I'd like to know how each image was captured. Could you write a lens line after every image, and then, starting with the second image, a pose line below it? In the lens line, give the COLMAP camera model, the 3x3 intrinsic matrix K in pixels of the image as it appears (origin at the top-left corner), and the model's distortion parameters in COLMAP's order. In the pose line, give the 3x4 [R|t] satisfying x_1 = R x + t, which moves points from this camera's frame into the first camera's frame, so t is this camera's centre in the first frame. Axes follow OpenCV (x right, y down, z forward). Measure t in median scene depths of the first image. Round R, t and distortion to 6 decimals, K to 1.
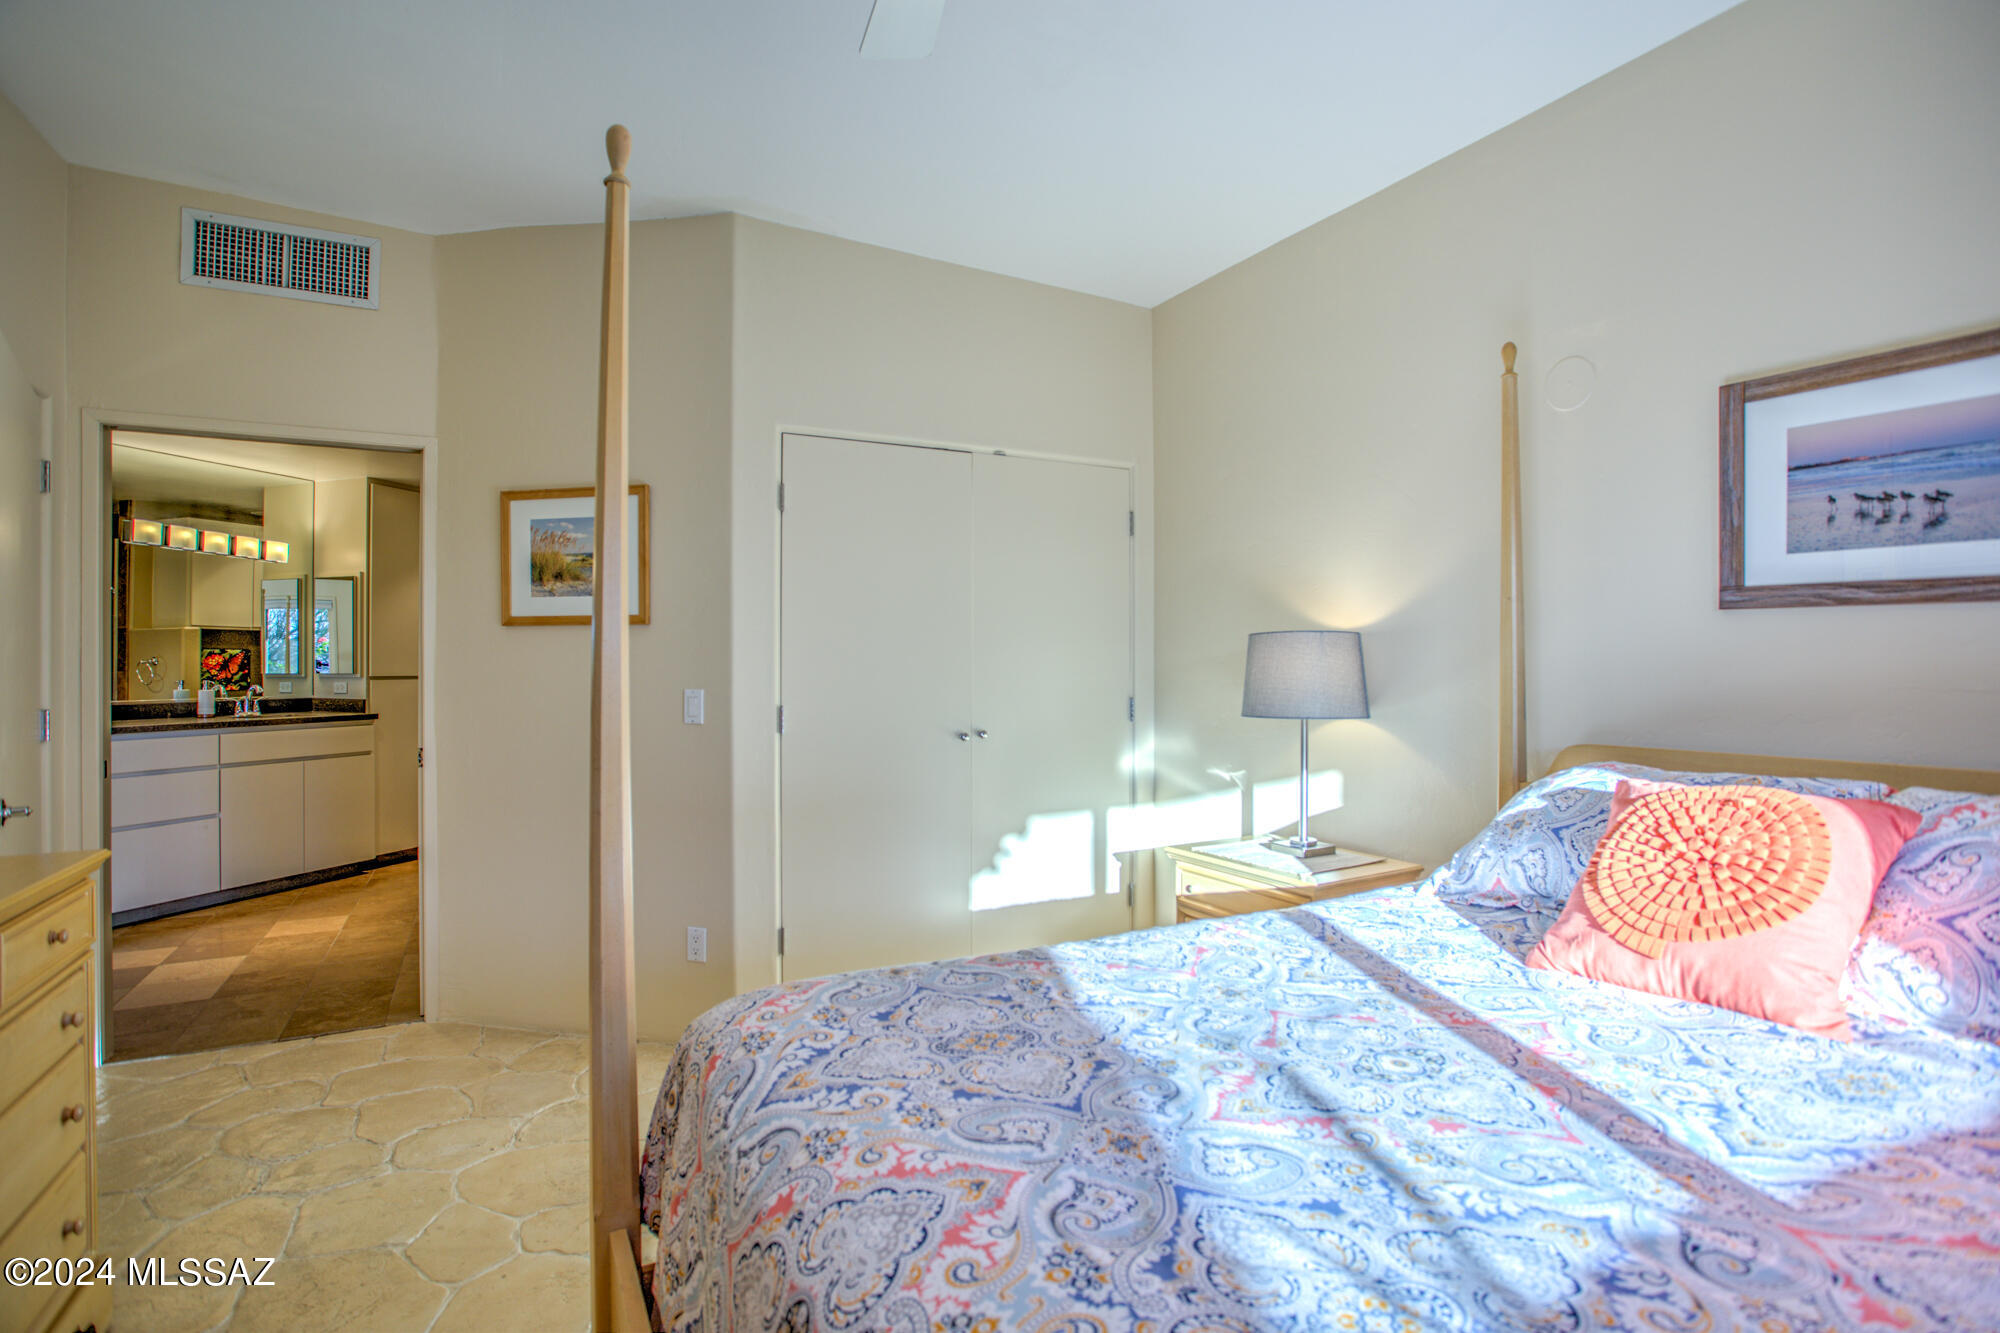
lens RADIAL K [[934.4, 0, 1000.0], [0, 934.4, 666.5], [0, 0, 1]] dist [-0.075917, 0.028780]
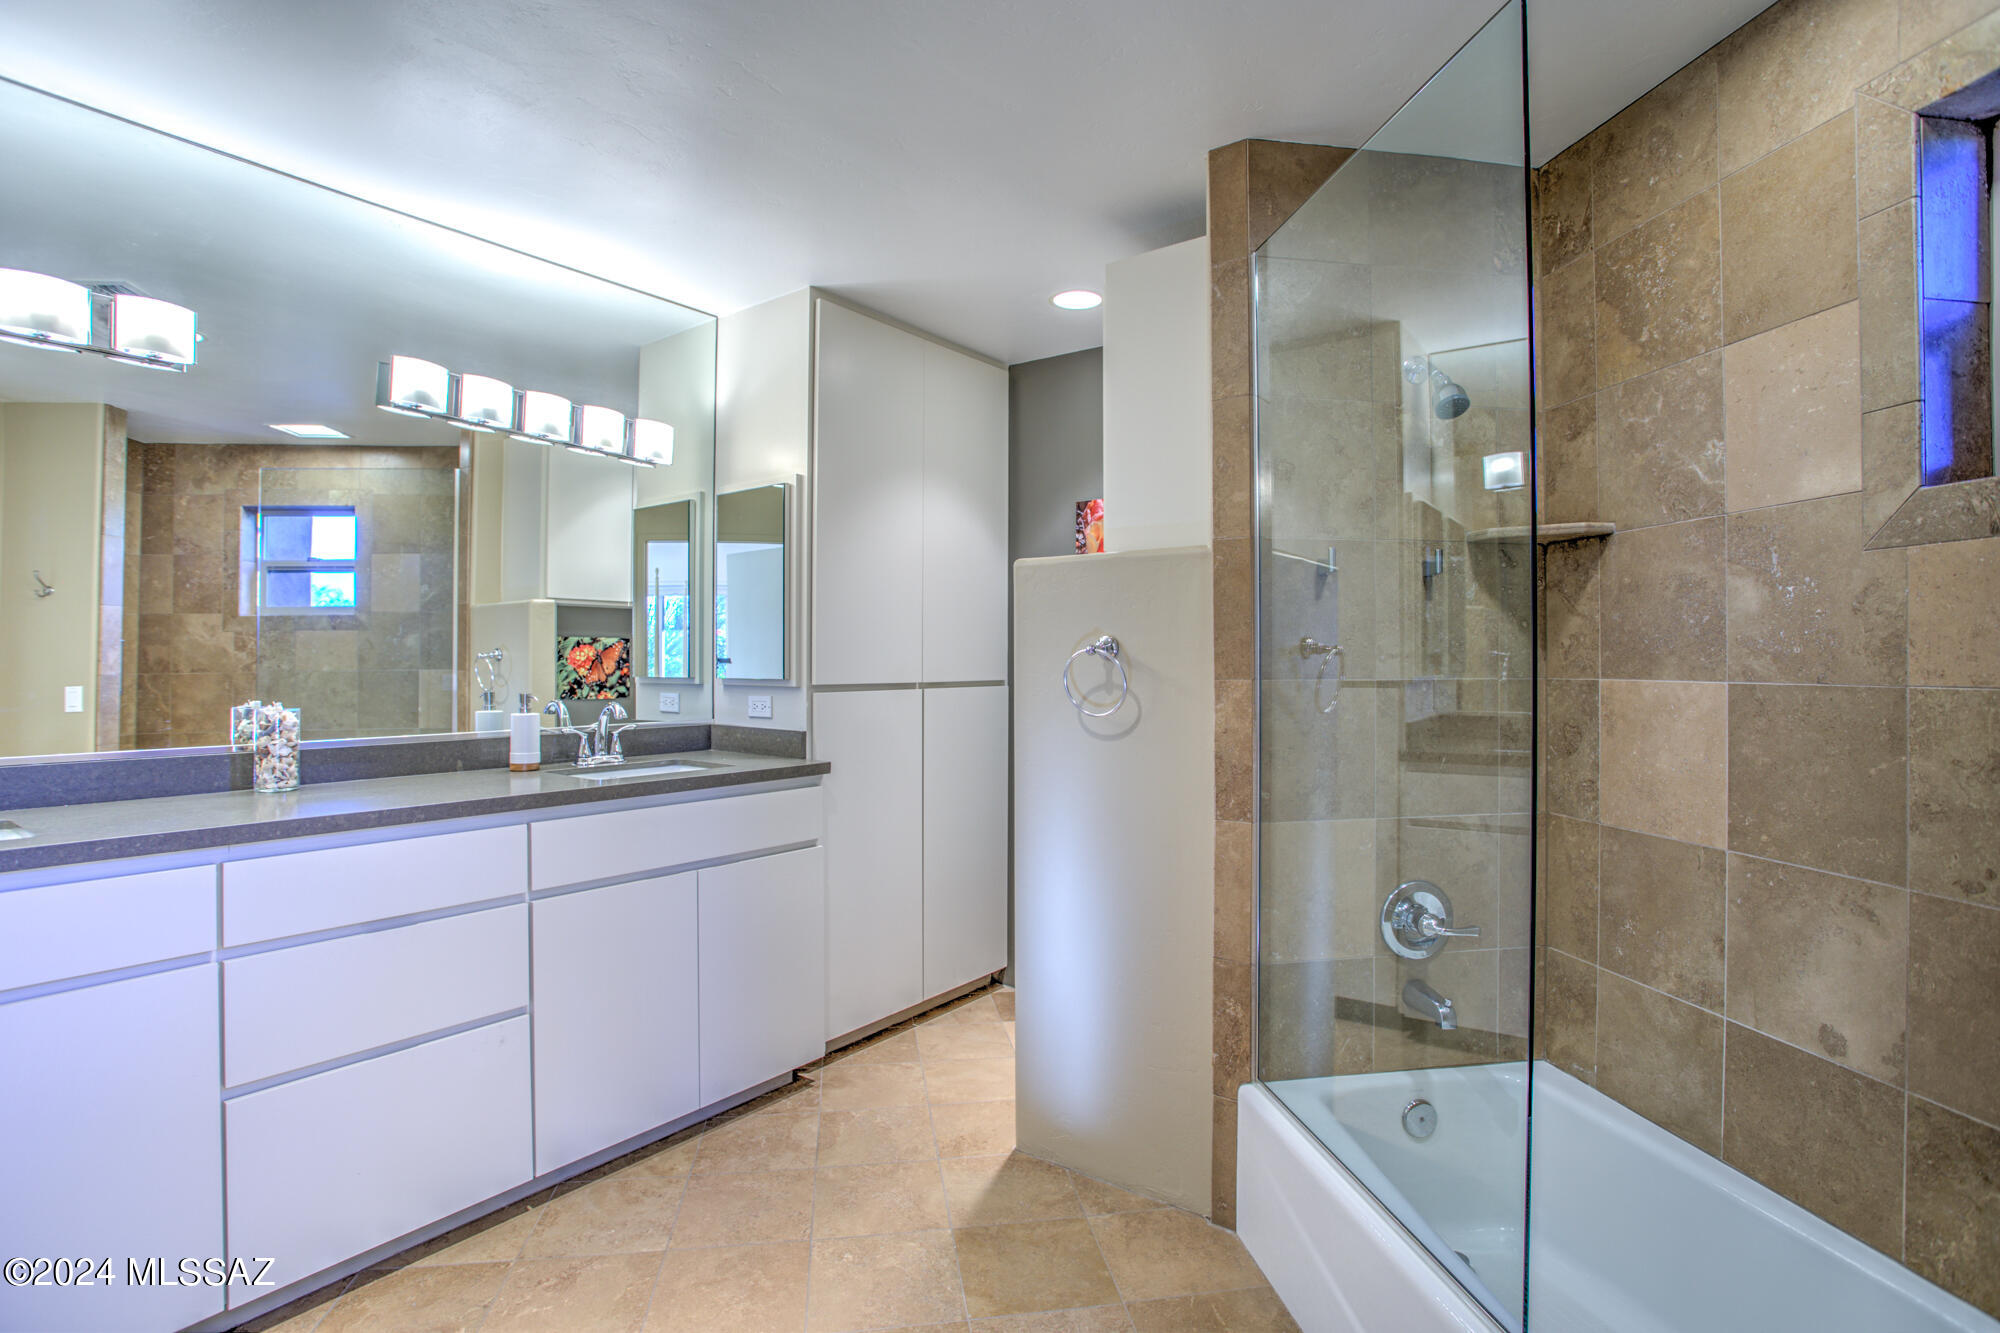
lens RADIAL K [[954.7, 0, 1000.0], [0, 954.7, 666.5], [0, 0, 1]] dist [-0.056813, -0.000358]
pose [[0.937755, 0.006185, -0.347242, -0.412576], [-0.004825, 0.999977, 0.004782, -0.002737], [0.347263, -0.002809, 0.937763, 0.538824]]
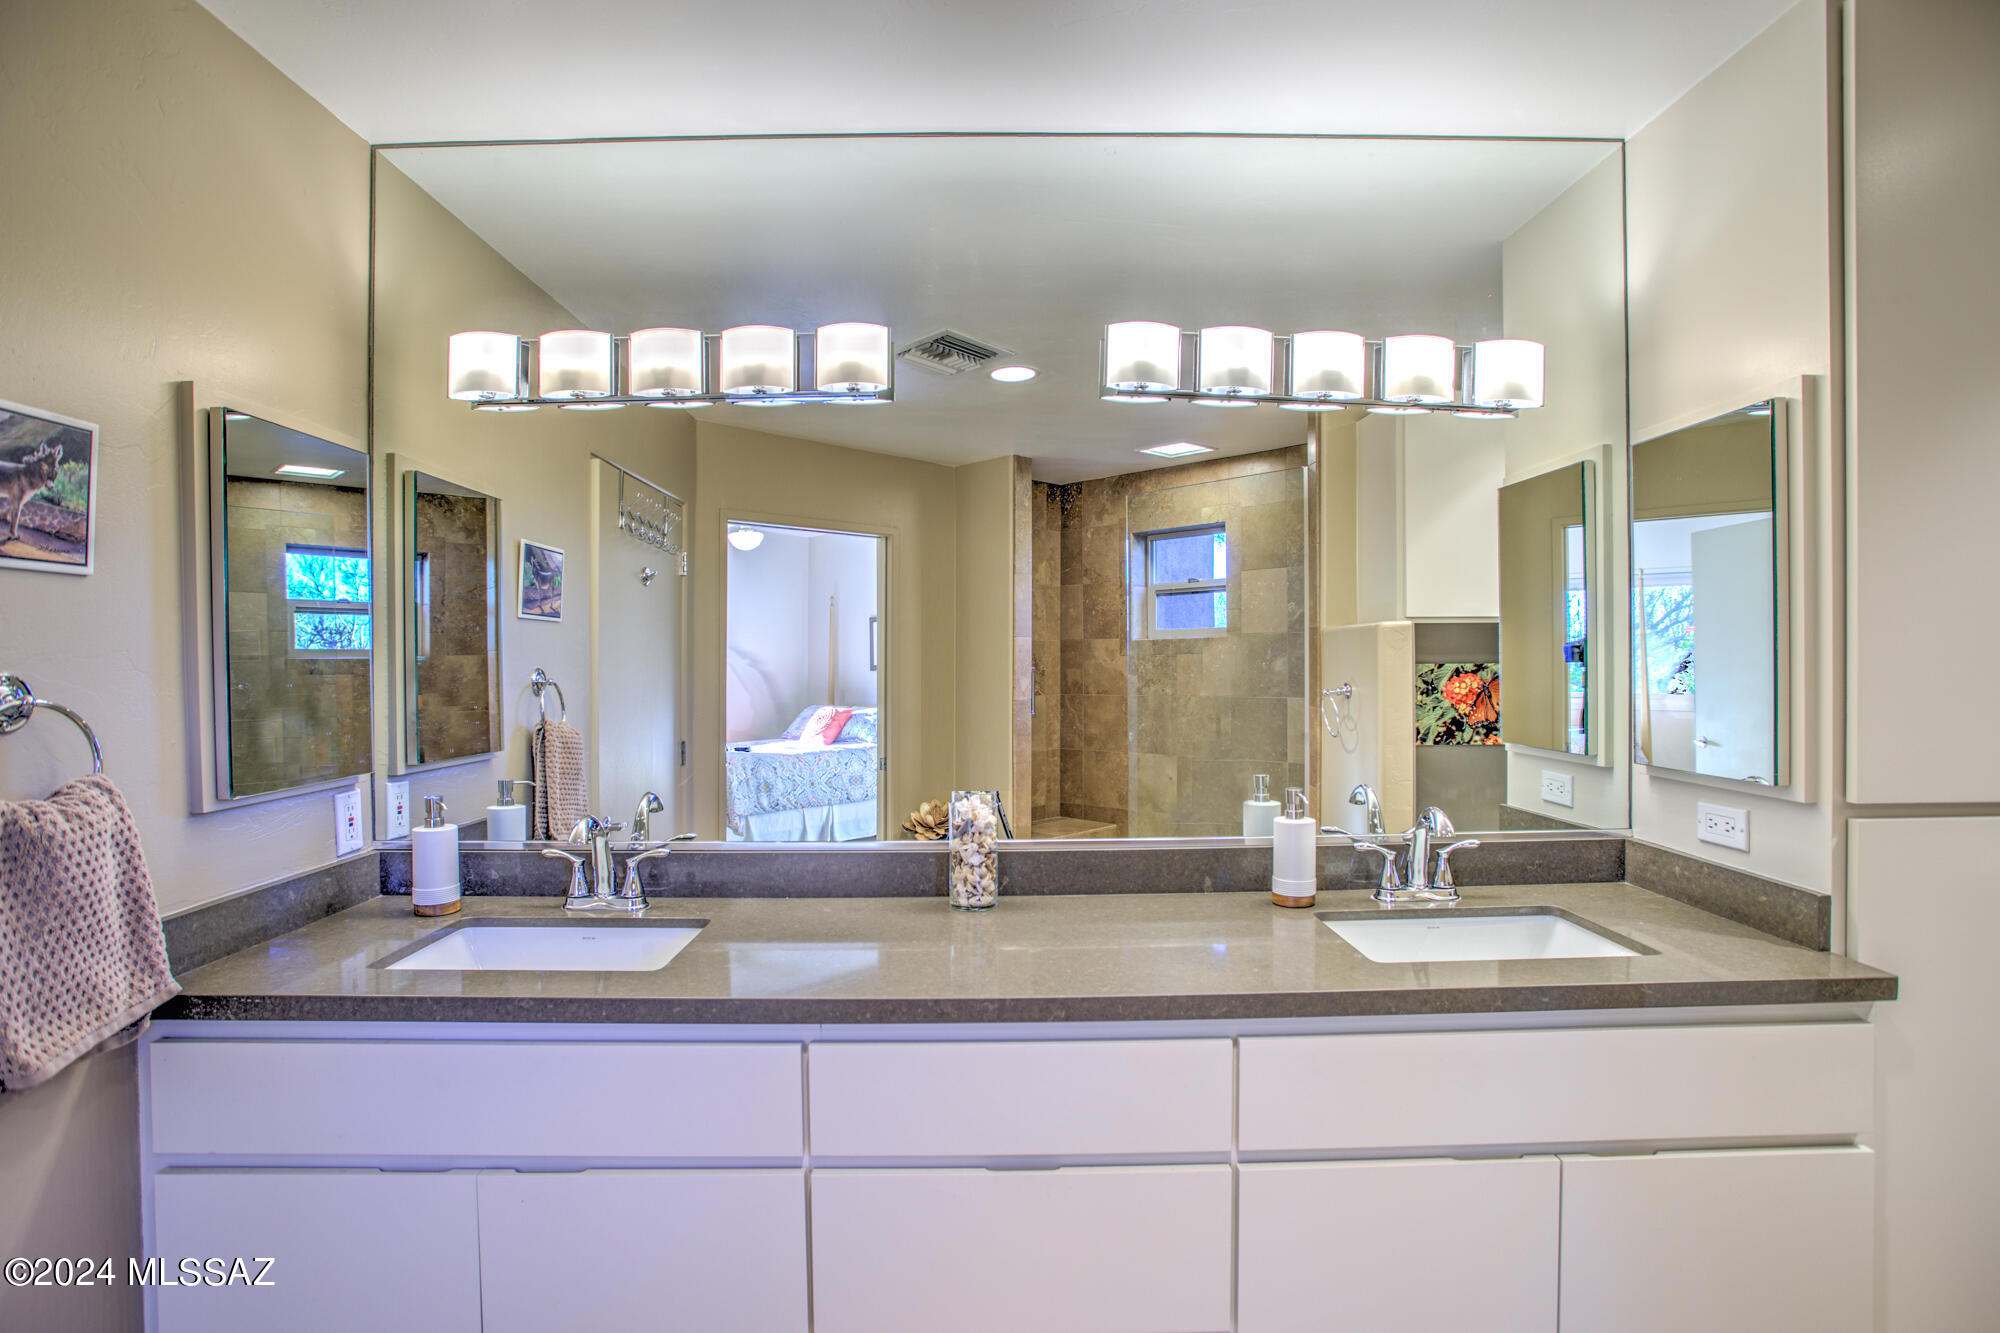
lens RADIAL K [[983.2, 0, 998.1], [0, 983.2, 658.5], [0, 0, 1]] dist [-0.059404, 0.029236]
pose [[0.289184, 0.001727, -0.957272, -0.512125], [0.005141, 0.999981, 0.003357, -0.029543], [0.957260, -0.005892, 0.289170, 0.702382]]
